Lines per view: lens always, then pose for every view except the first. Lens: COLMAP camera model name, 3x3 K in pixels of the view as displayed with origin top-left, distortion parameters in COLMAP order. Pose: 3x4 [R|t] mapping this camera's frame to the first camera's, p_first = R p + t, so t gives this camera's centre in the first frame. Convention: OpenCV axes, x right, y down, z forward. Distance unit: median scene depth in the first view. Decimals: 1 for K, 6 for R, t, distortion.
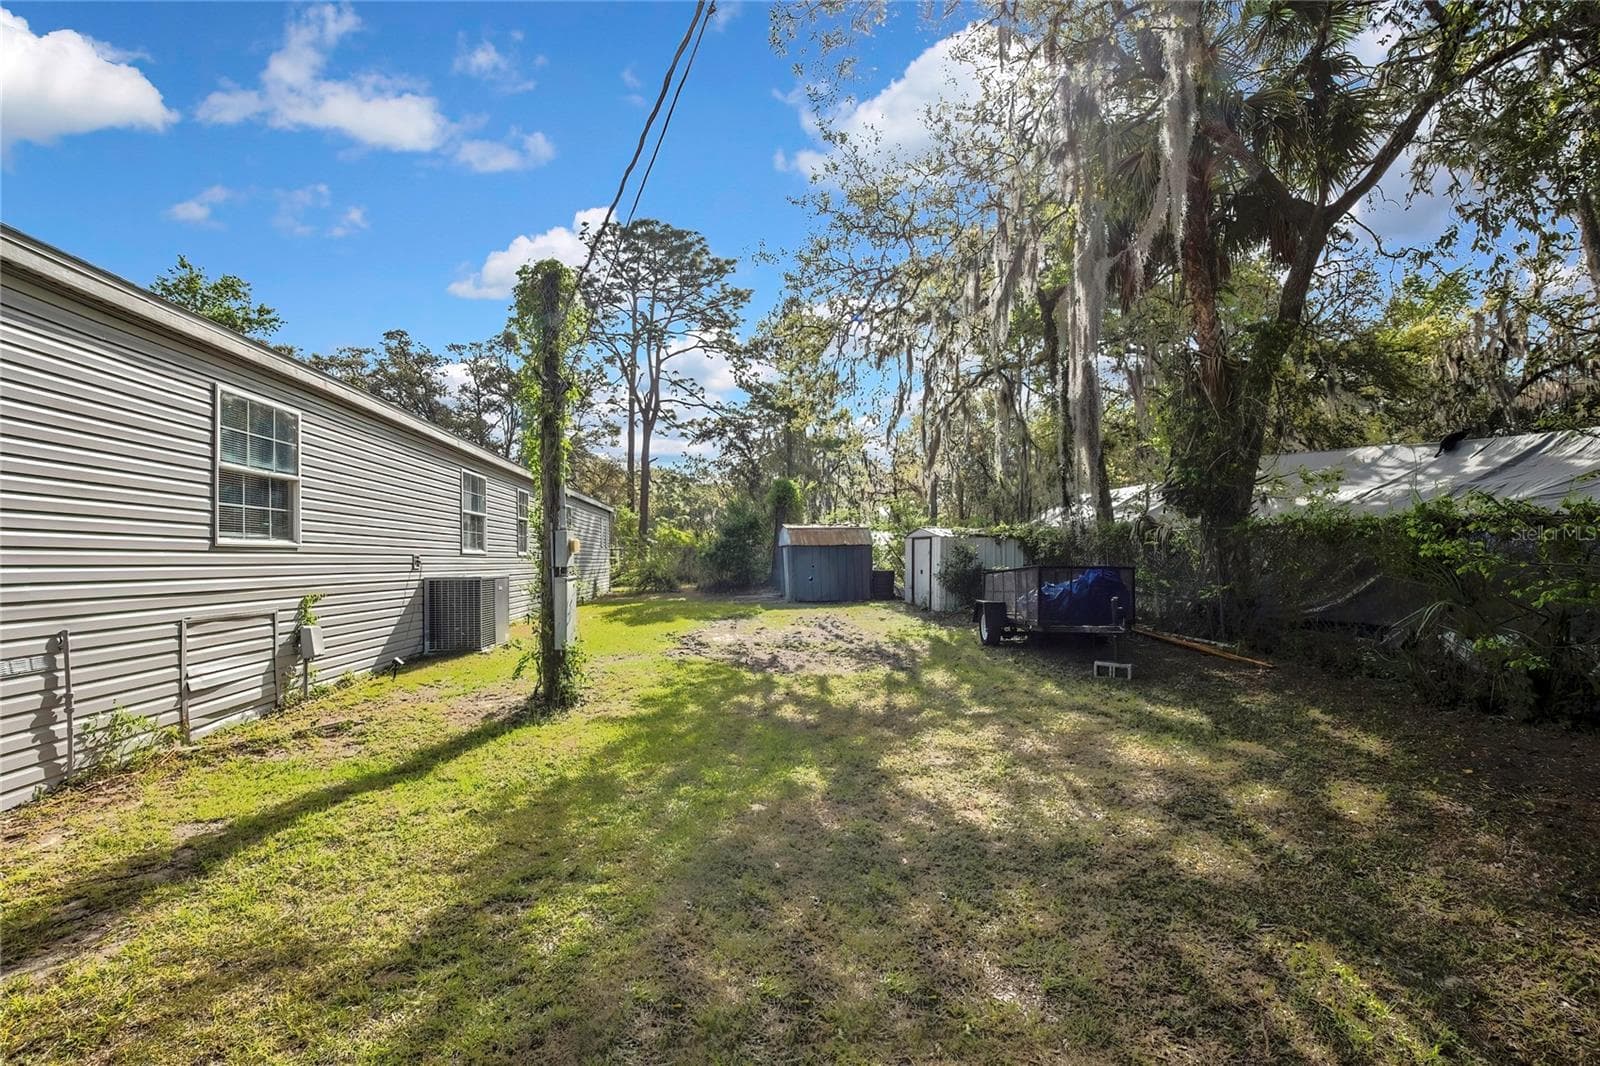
lens RADIAL K [[707.6, 0, 799.7], [0, 707.6, 547.7], [0, 0, 1]] dist [-0.014421, 0.001889]
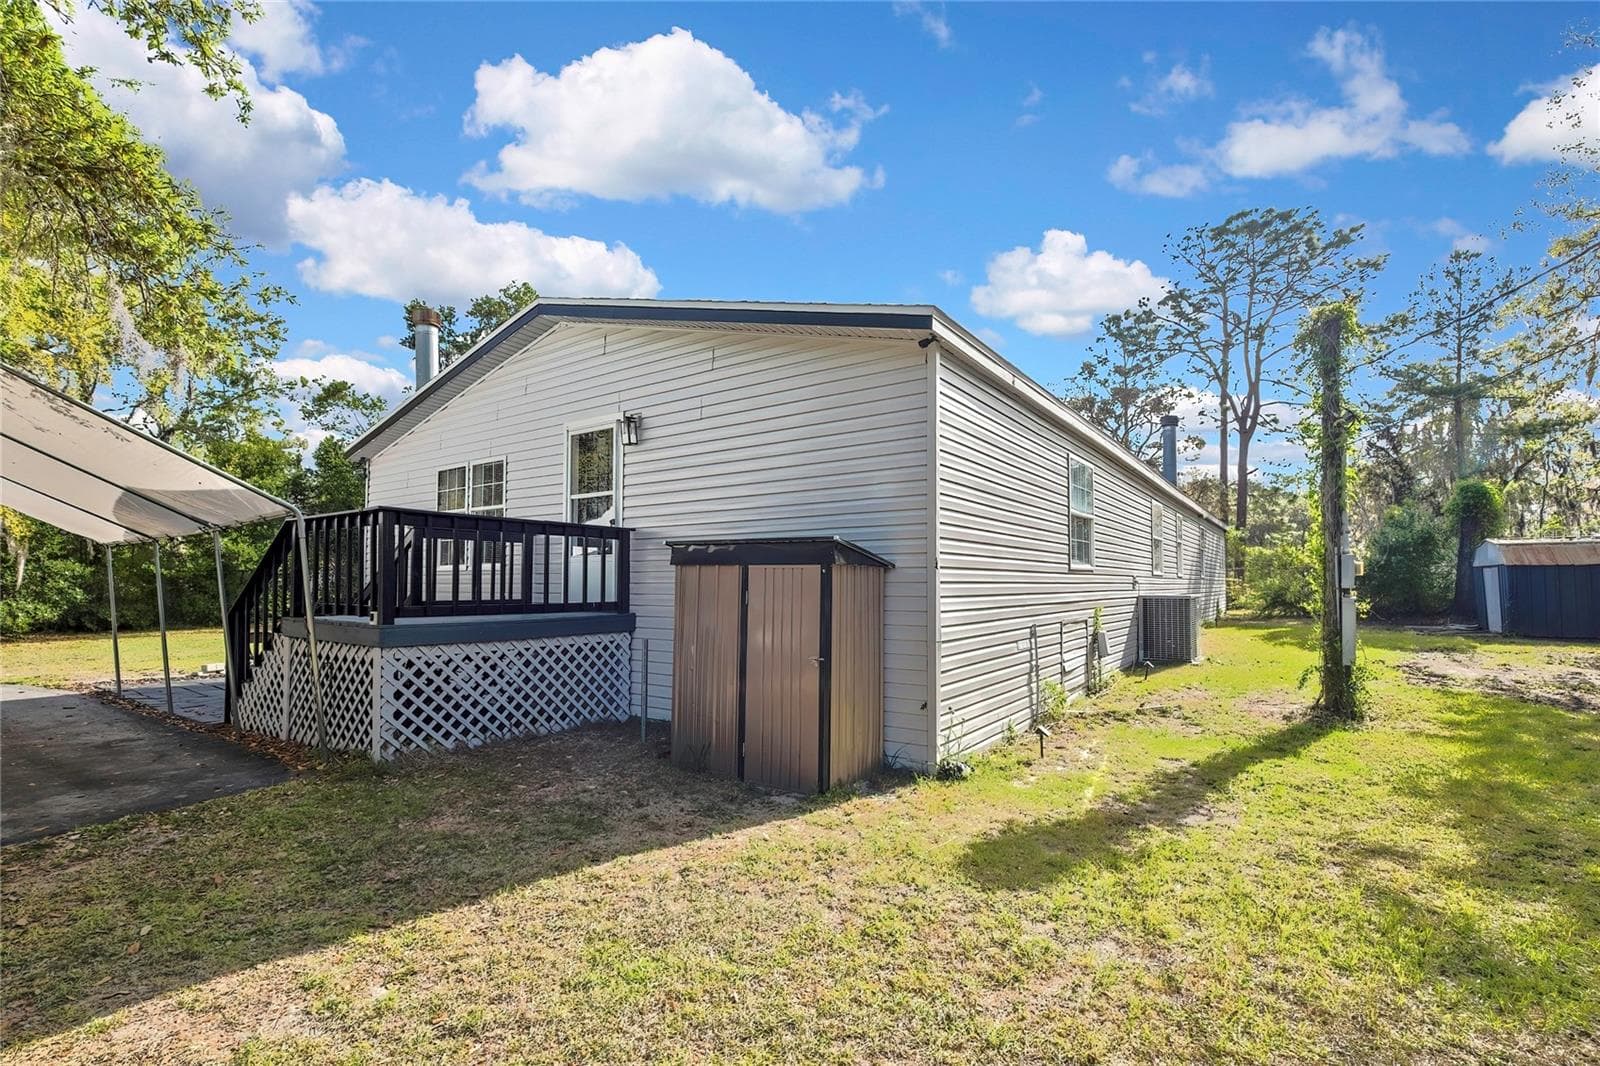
lens RADIAL K [[707.6, 0, 814.9], [0, 707.6, 564.5], [0, 0, 1]] dist [-0.014421, 0.001889]
pose [[0.752609, -0.008790, -0.658409, -0.076545], [0.004836, 0.999958, -0.007823, -0.000872], [0.658450, 0.002703, 0.752619, -0.102871]]
